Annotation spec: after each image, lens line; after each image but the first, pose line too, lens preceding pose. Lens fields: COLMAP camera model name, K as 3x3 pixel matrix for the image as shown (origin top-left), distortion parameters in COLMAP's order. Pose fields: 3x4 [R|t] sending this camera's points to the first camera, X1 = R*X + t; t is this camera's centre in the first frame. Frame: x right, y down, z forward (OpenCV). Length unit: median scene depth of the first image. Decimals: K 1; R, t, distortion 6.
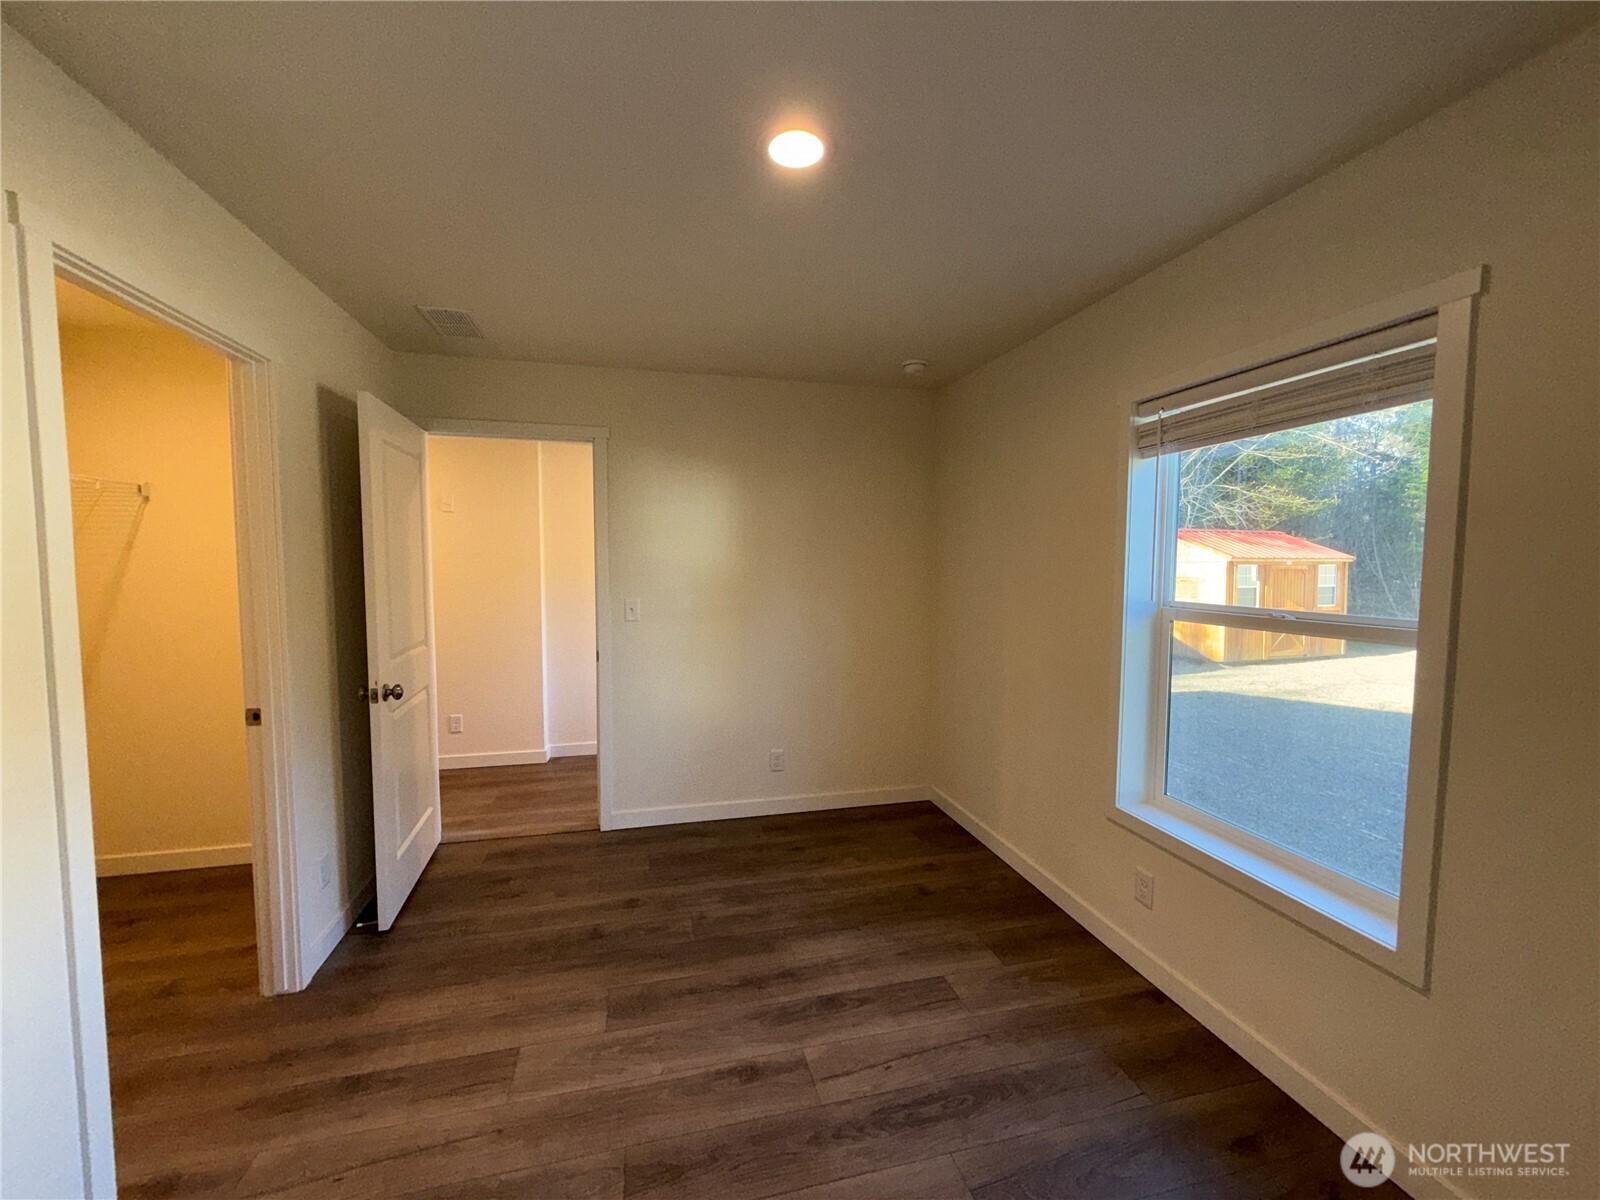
lens RADIAL K [[635.2, 0, 796.1], [0, 635.2, 599.3], [0, 0, 1]] dist [0.001765, -0.000549]
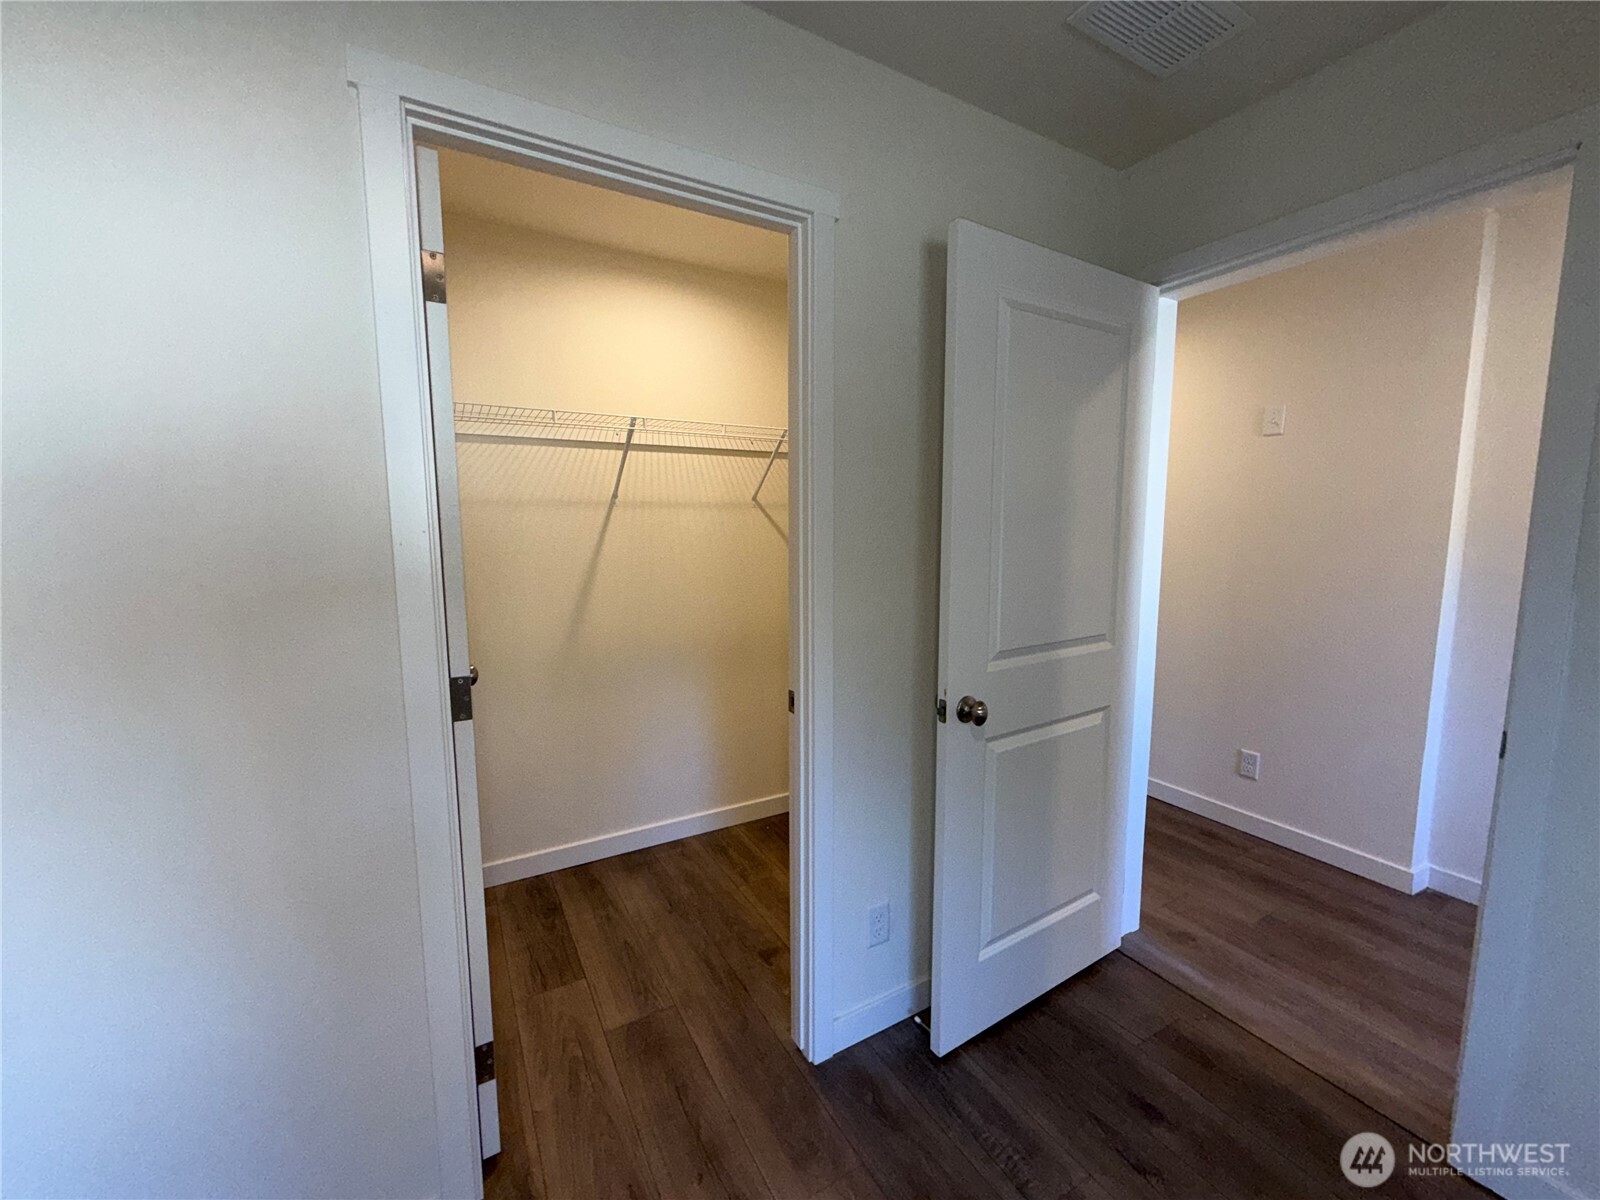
lens RADIAL K [[635.2, 0, 803.3], [0, 635.2, 596.2], [0, 0, 1]] dist [0.001765, -0.000549]
pose [[0.269352, 0.106358, -0.957151, -0.073007], [-0.058131, 0.993866, 0.094079, -0.012550], [0.961286, 0.030300, 0.273882, 0.520557]]
